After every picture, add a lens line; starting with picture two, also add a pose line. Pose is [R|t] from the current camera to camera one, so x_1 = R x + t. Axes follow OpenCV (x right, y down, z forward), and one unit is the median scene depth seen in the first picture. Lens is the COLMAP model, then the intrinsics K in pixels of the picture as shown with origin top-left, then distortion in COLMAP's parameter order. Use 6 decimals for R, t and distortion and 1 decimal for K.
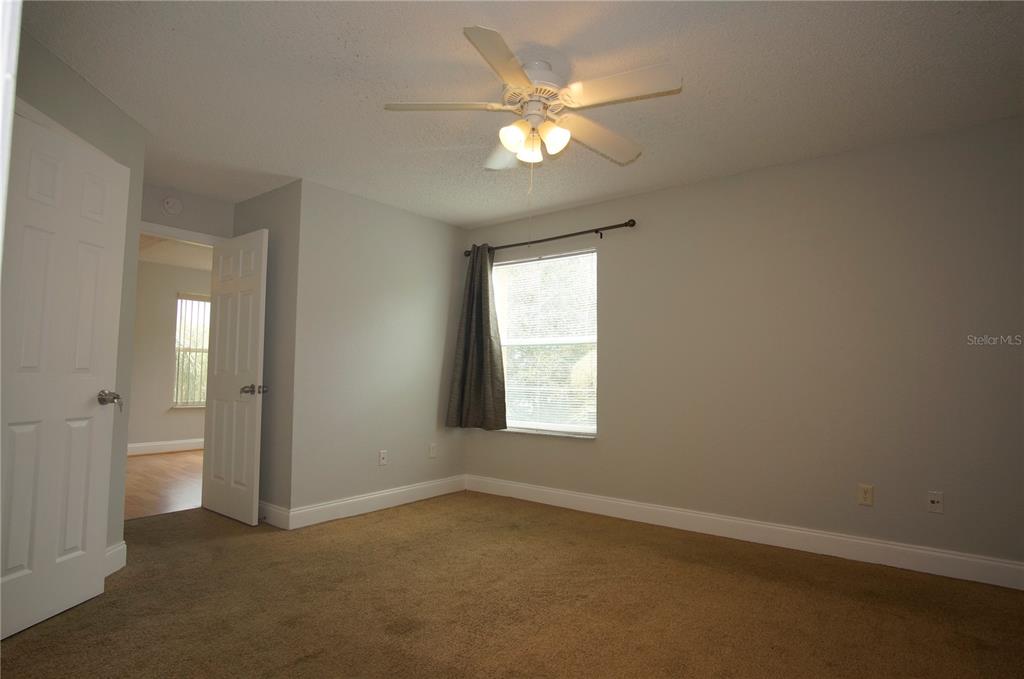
lens RADIAL K [[547.8, 0, 508.4], [0, 547.8, 338.2], [0, 0, 1]] dist [-0.033055, 0.009102]
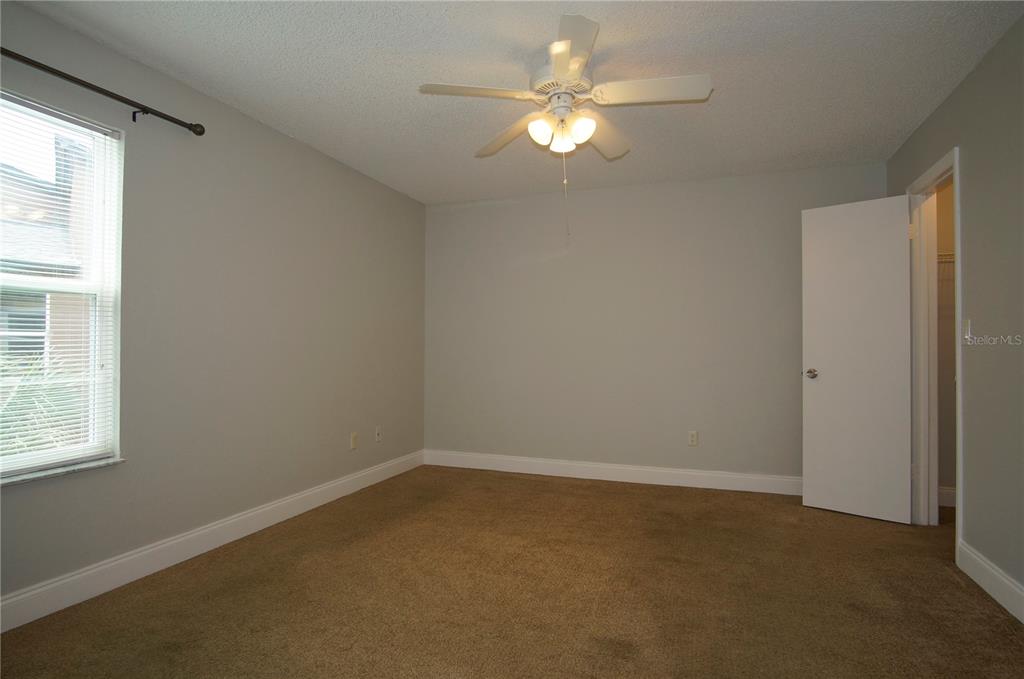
lens RADIAL K [[547.8, 0, 508.4], [0, 547.8, 338.2], [0, 0, 1]] dist [-0.033055, 0.009102]
pose [[-0.308680, 0.003085, 0.951161, -0.518514], [-0.072494, 0.997010, -0.026760, 0.038427], [-0.948399, -0.077213, -0.307533, 0.790886]]
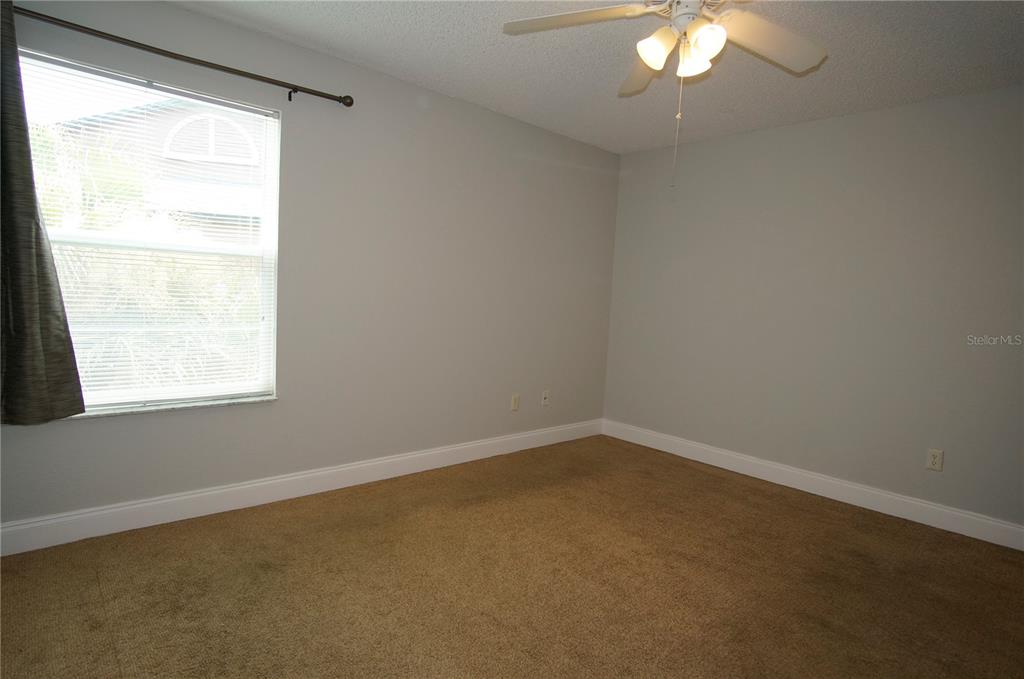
lens RADIAL K [[547.8, 0, 508.4], [0, 547.8, 338.2], [0, 0, 1]] dist [-0.033055, 0.009102]
pose [[0.174194, -0.082079, 0.981285, -0.459754], [-0.117439, 0.987676, 0.103461, 0.002153], [-0.977683, -0.133264, 0.162408, 0.607397]]
